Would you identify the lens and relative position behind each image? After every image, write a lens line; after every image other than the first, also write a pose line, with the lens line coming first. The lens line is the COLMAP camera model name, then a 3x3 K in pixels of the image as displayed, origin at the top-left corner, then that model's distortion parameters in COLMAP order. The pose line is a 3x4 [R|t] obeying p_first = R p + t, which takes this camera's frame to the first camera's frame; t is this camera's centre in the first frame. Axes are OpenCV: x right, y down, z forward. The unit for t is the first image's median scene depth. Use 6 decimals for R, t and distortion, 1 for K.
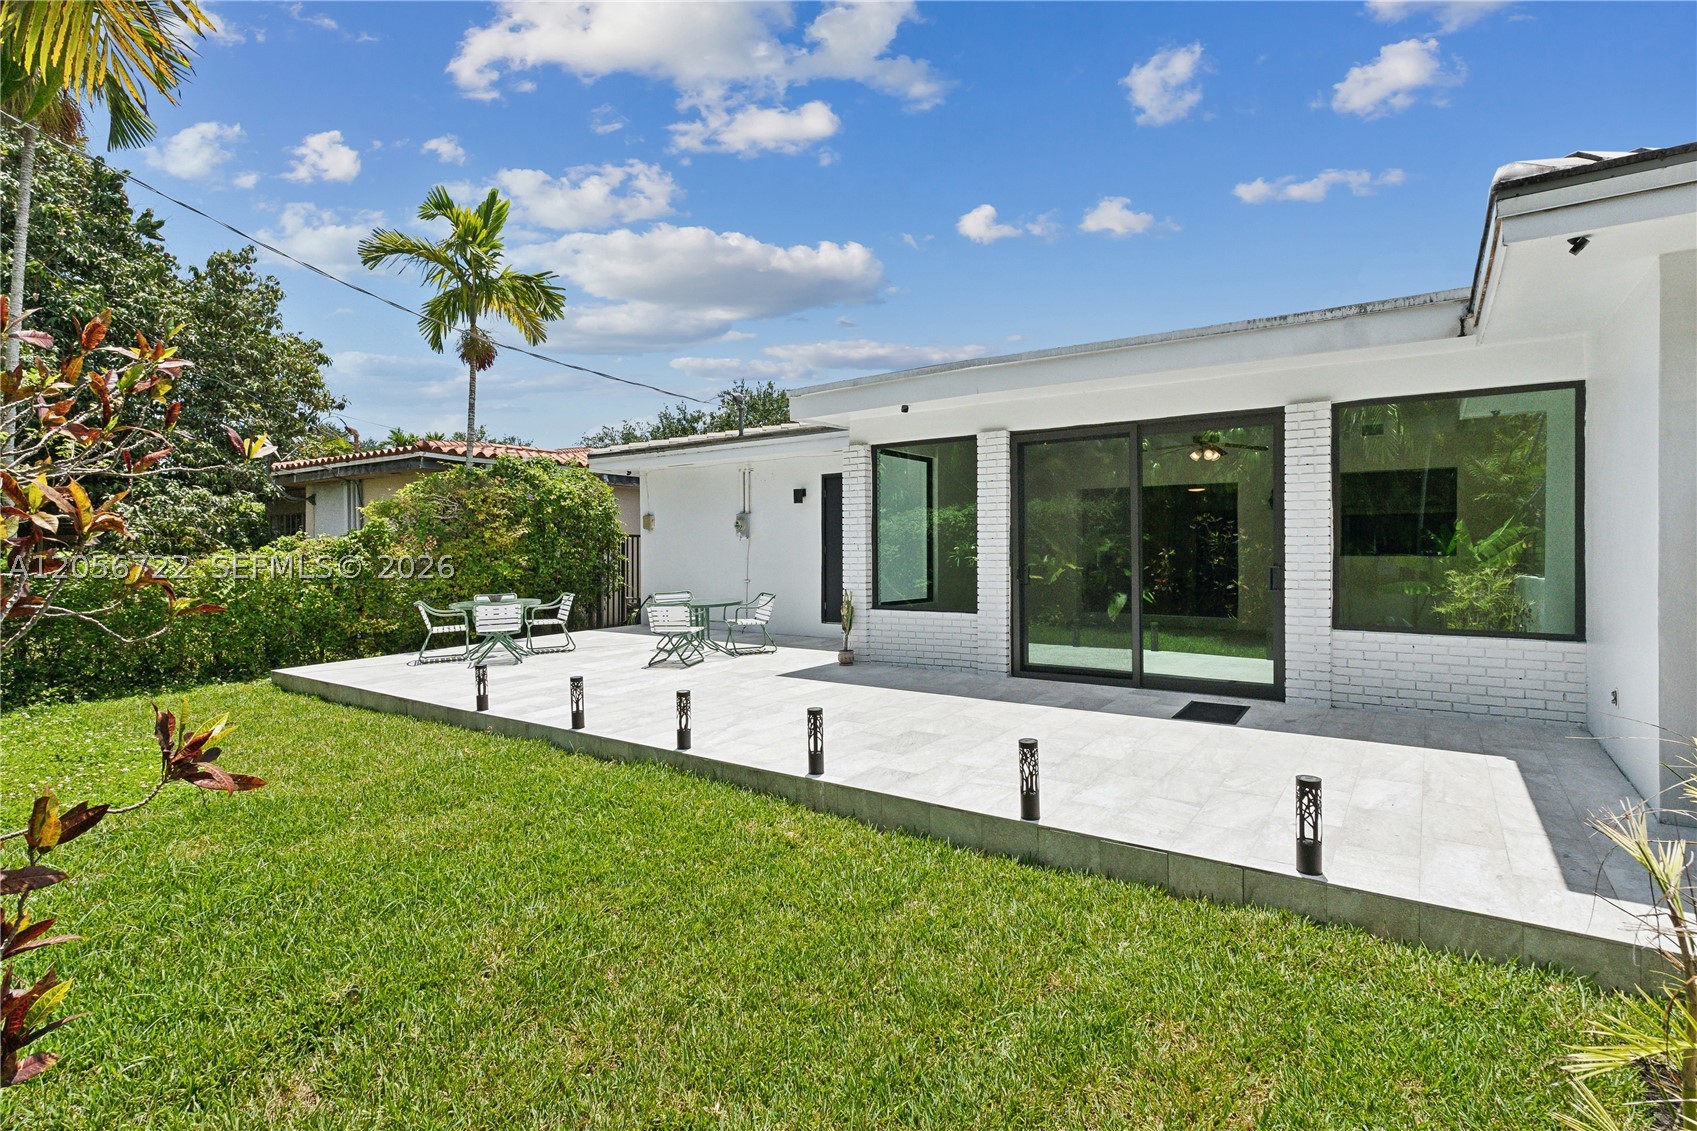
lens RADIAL K [[830.8, 0, 834.1], [0, 830.8, 533.2], [0, 0, 1]] dist [0.002193, -0.000460]
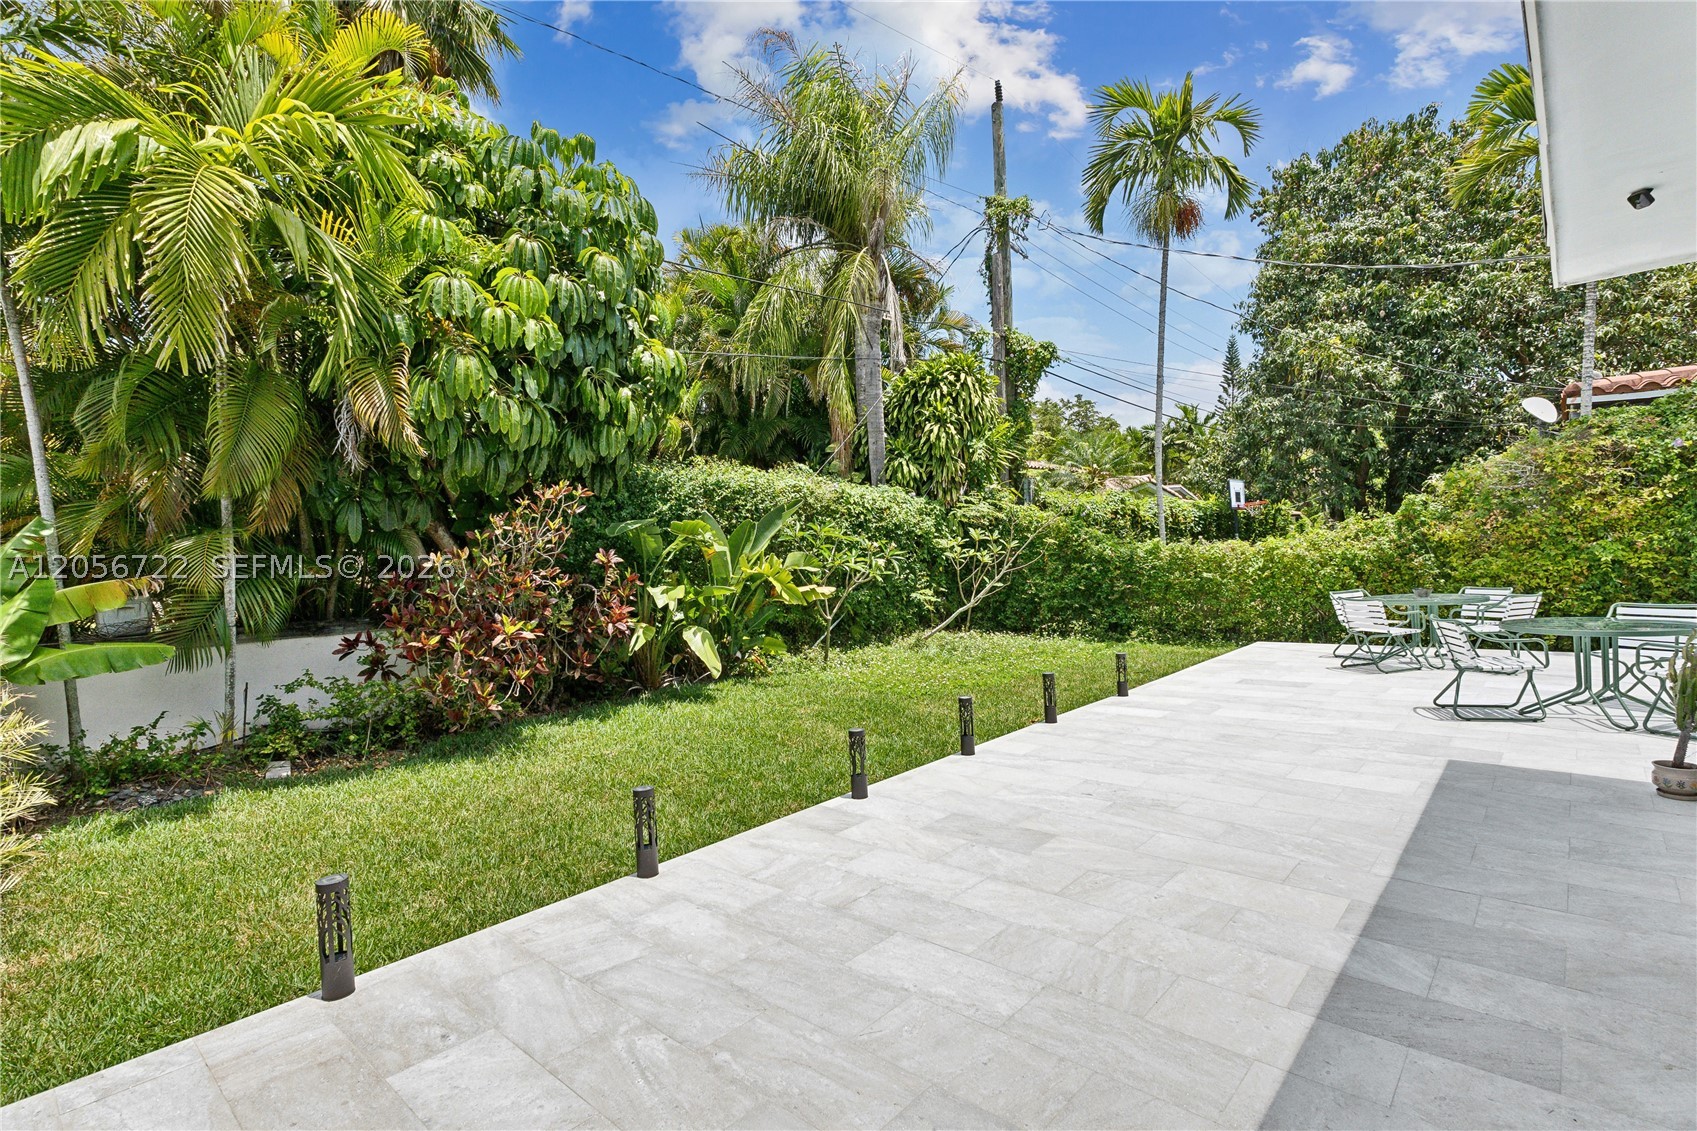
lens RADIAL K [[830.8, 0, 890.1], [0, 830.8, 564.3], [0, 0, 1]] dist [0.002193, -0.000460]
pose [[-0.109879, 0.032996, -0.993397, 0.977116], [0.060437, 0.997821, 0.026458, -0.003316], [0.992106, -0.057131, -0.111634, 1.232108]]
